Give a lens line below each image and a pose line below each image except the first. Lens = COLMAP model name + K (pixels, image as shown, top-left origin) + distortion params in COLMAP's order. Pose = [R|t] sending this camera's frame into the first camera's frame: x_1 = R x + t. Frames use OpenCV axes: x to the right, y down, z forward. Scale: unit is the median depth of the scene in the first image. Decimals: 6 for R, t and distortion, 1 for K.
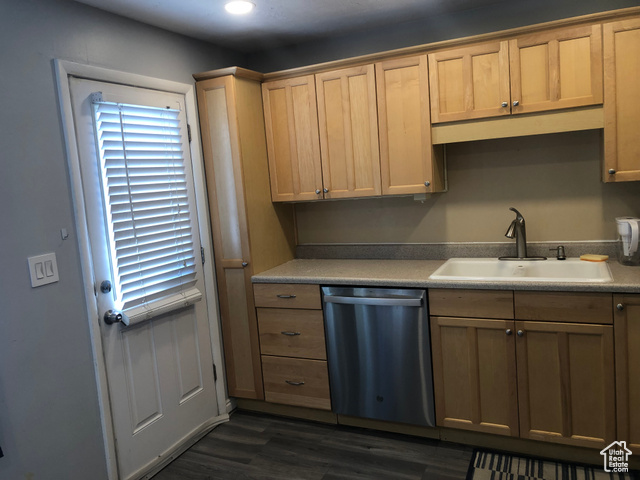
lens RADIAL K [[520.7, 0, 315.0], [0, 520.7, 229.7], [0, 0, 1]] dist [0.038658, -0.050176]
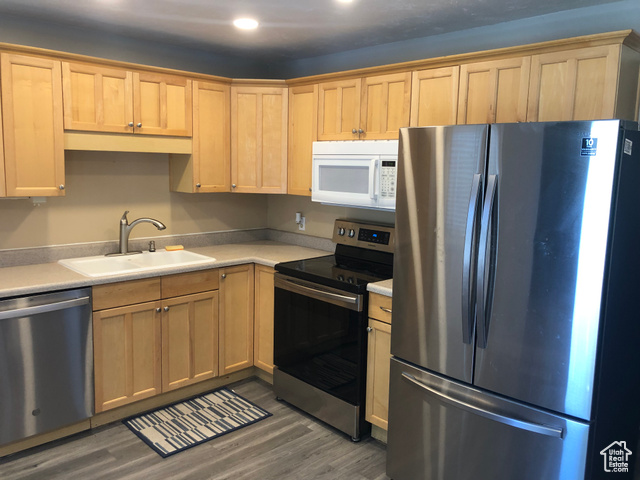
lens RADIAL K [[520.7, 0, 315.0], [0, 520.7, 229.7], [0, 0, 1]] dist [0.038658, -0.050176]
pose [[0.346822, -0.034313, 0.937303, -0.603766], [0.044873, 0.998793, 0.019960, -0.003632], [-0.936857, 0.035137, 0.347943, 0.192001]]
